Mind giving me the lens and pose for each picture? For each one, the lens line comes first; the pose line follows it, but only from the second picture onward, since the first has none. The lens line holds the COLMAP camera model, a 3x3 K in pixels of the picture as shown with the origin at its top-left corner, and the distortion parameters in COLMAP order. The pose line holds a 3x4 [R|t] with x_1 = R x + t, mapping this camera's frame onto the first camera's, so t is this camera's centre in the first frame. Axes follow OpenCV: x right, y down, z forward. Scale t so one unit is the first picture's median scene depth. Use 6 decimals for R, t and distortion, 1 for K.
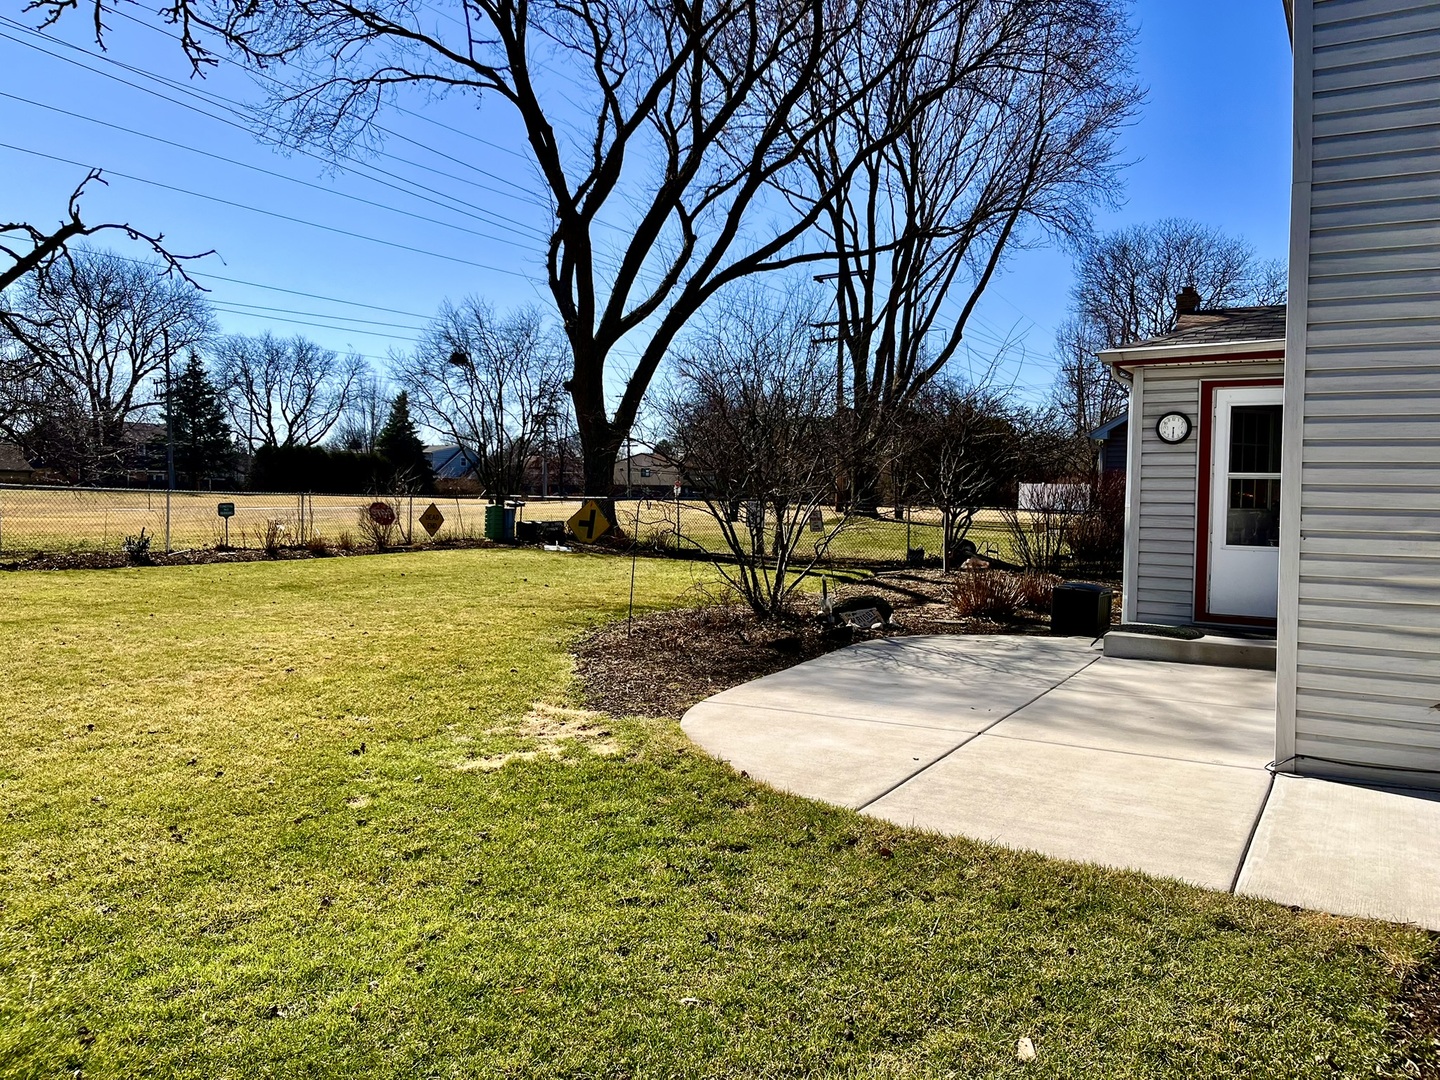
lens RADIAL K [[1087.2, 0, 721.4], [0, 1087.2, 509.6], [0, 0, 1]] dist [0.088516, -0.133608]
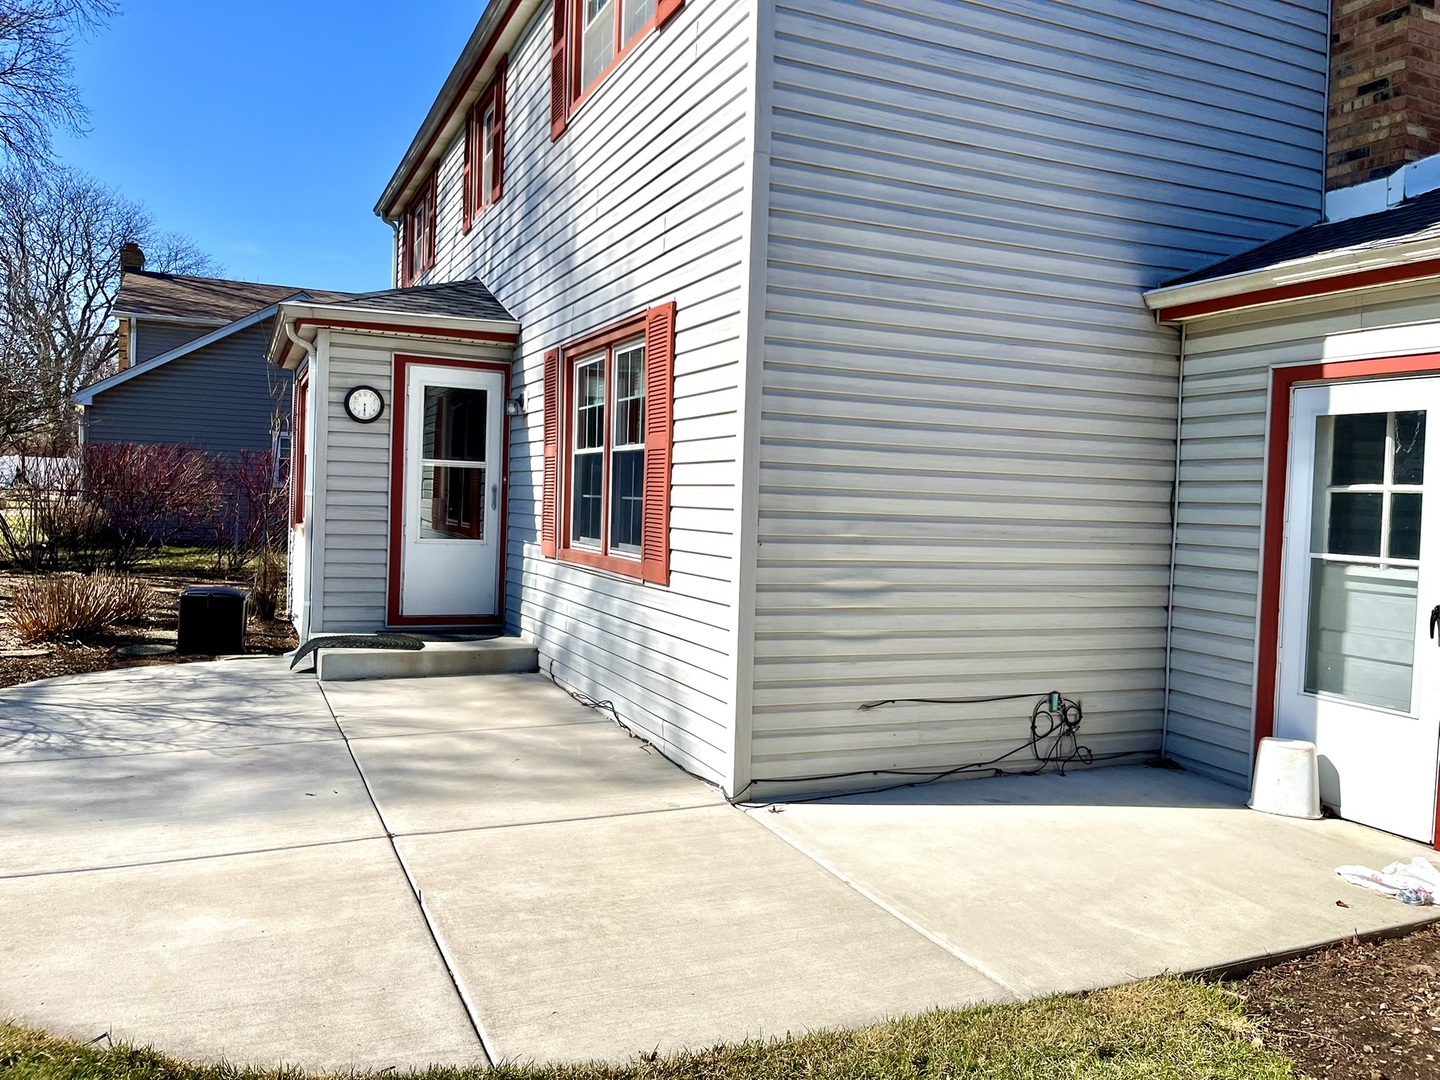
lens RADIAL K [[1087.2, 0, 721.4], [0, 1087.2, 509.6], [0, 0, 1]] dist [0.088516, -0.133608]
pose [[0.587647, -0.002401, 0.809114, -0.123183], [-0.015224, 0.999786, 0.014024, -0.008023], [-0.808974, -0.020559, 0.587484, 0.267252]]
